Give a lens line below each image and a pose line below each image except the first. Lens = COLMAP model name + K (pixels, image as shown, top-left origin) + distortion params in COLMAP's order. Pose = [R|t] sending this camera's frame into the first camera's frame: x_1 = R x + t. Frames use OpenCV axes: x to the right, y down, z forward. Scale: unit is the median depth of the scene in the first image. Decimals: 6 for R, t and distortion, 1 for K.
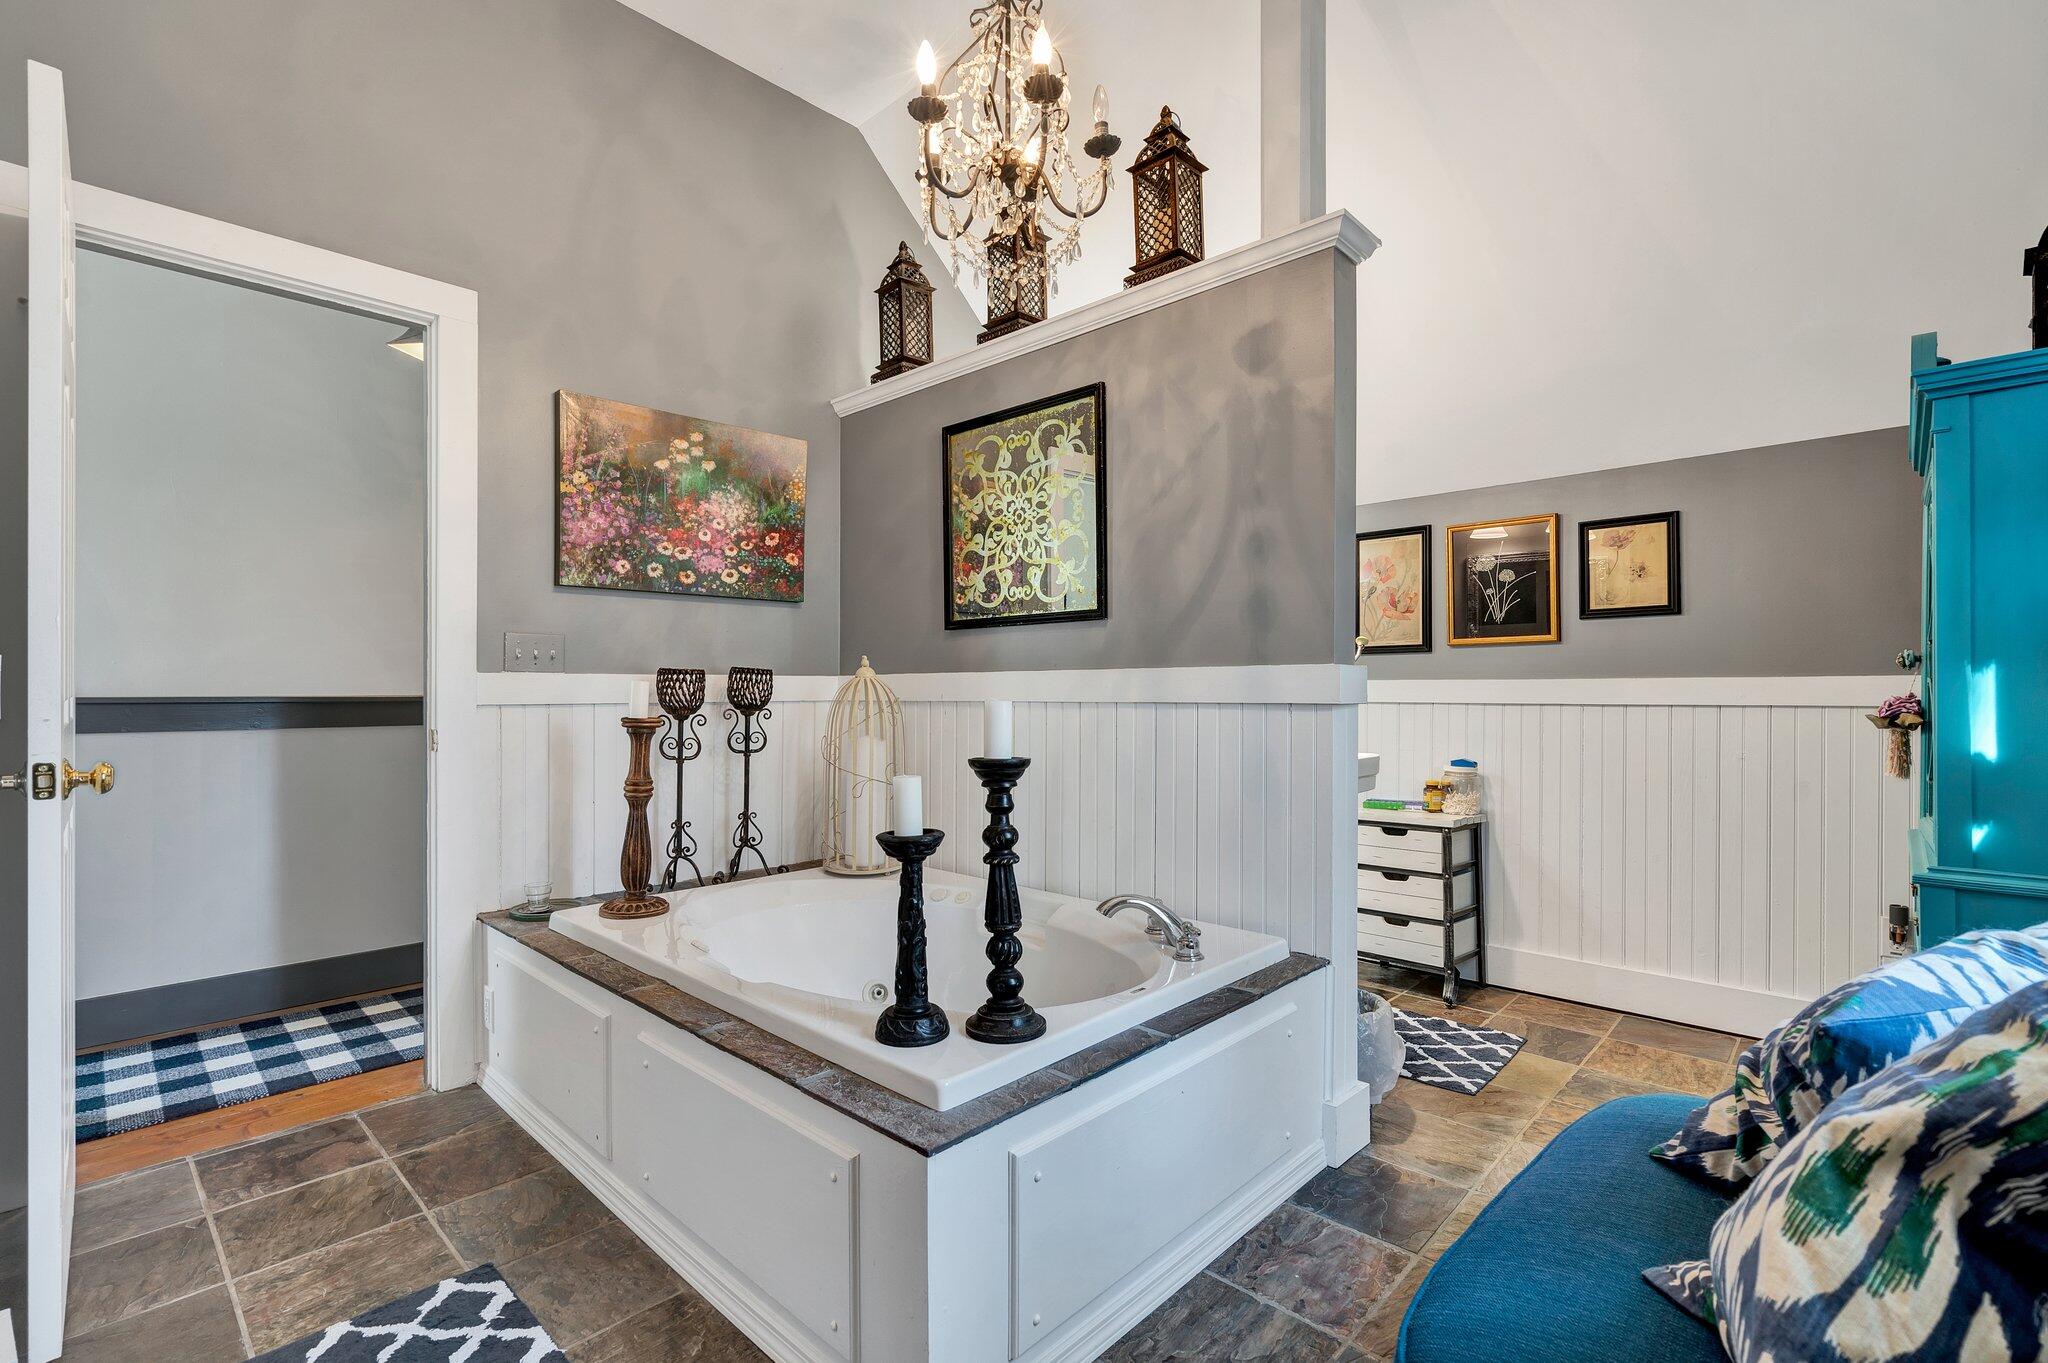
lens RADIAL K [[927.0, 0, 1043.3], [0, 927.0, 681.1], [0, 0, 1]] dist [-0.003764, 0.001573]
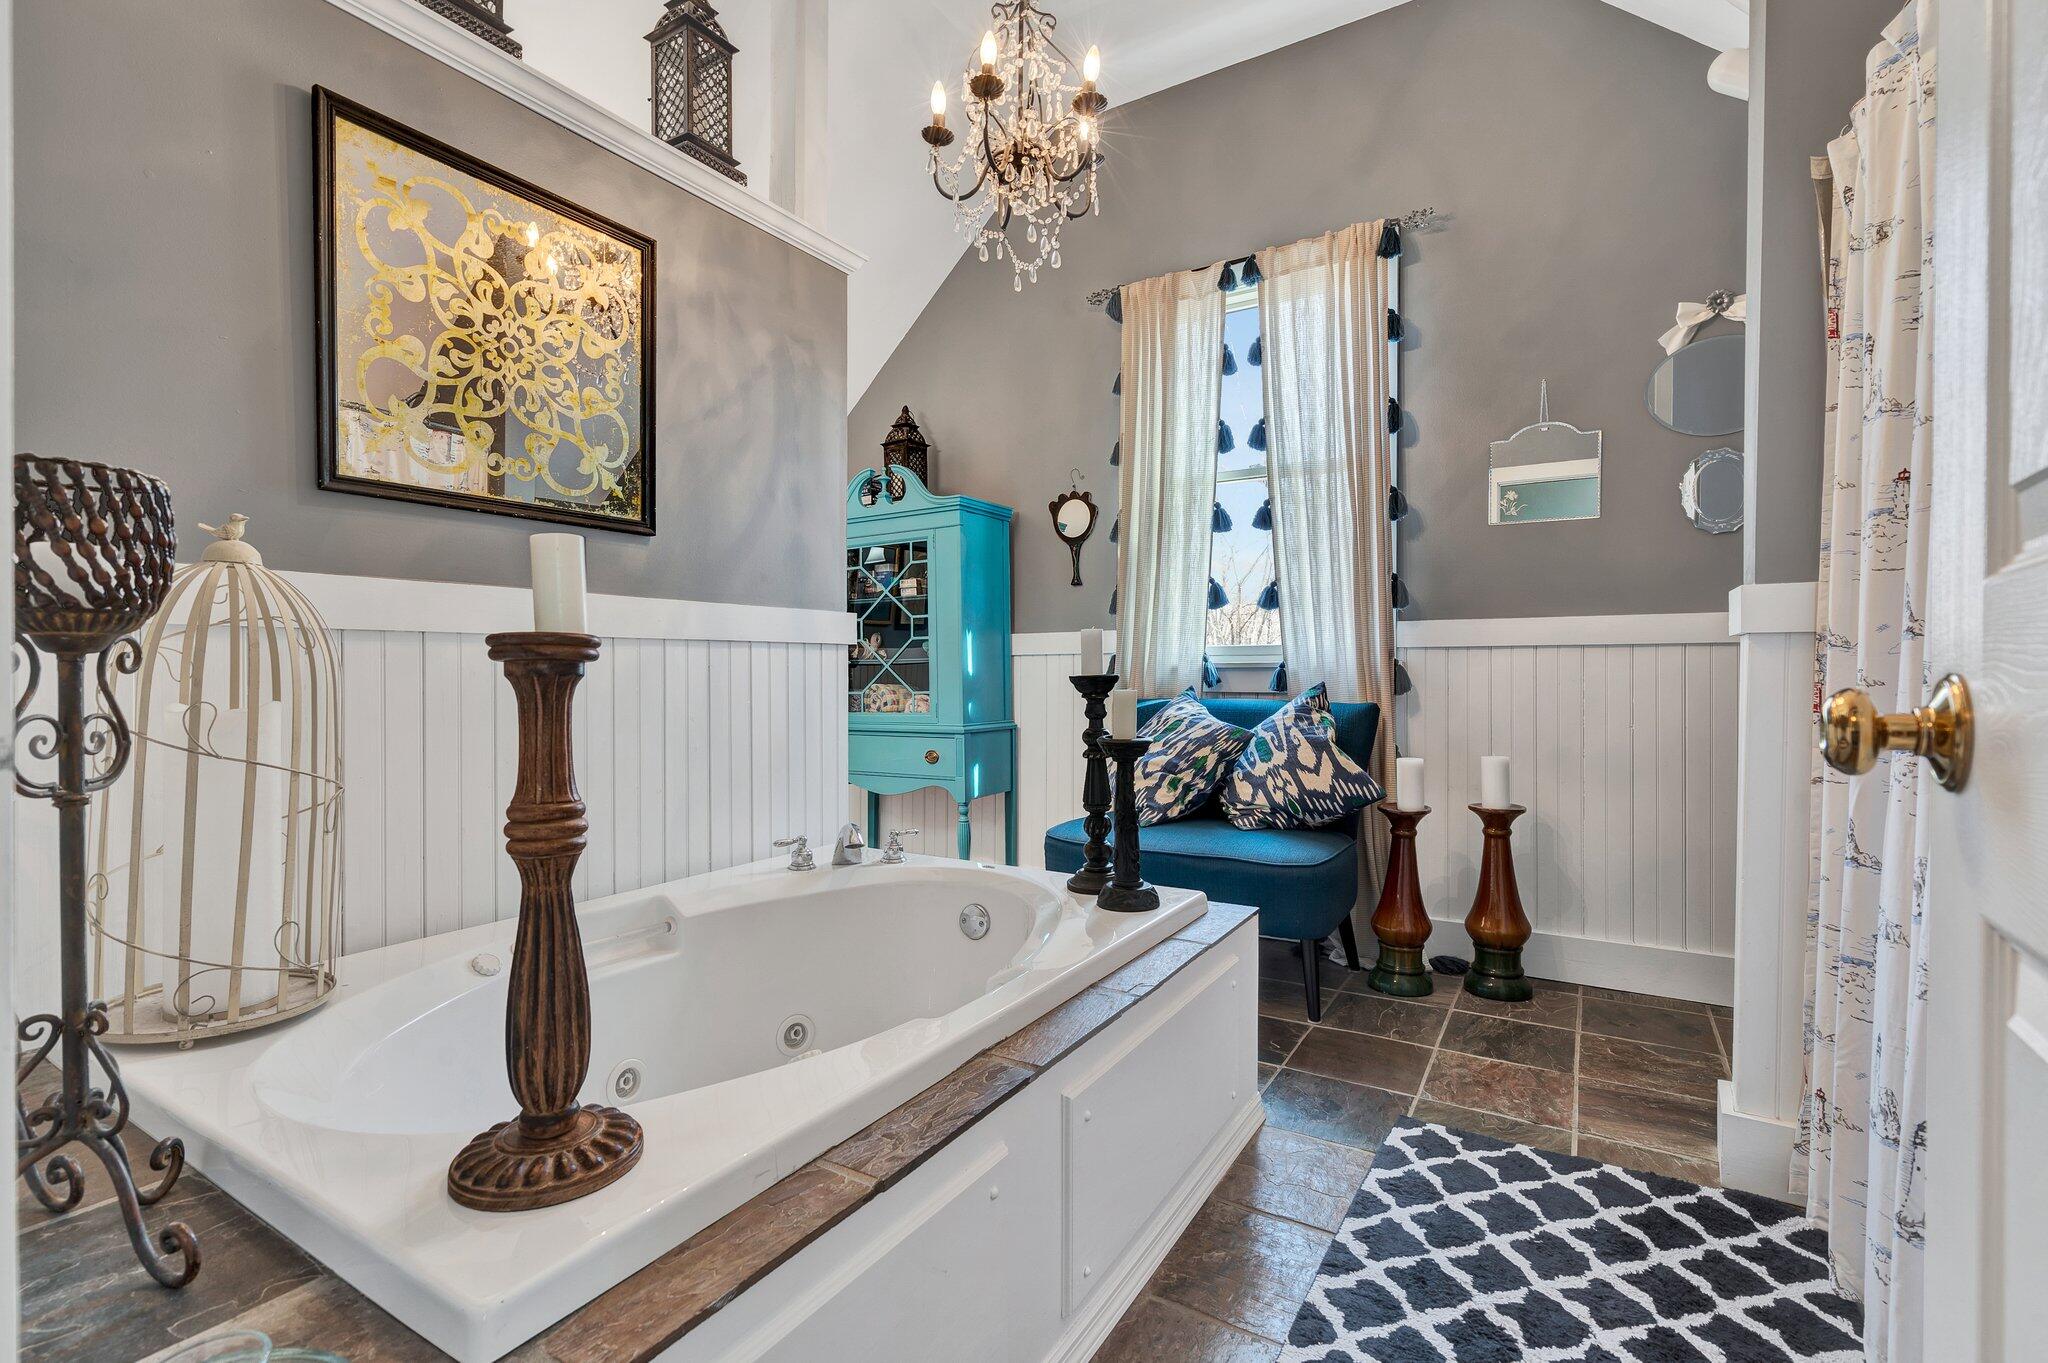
lens RADIAL K [[927.0, 0, 1040.9], [0, 927.0, 680.1], [0, 0, 1]] dist [-0.003764, 0.001573]
pose [[-0.203321, -0.009988, 0.979061, -0.745252], [-0.002332, 0.999950, 0.009717, 0.047432], [-0.979109, -0.000307, -0.203334, 0.779763]]
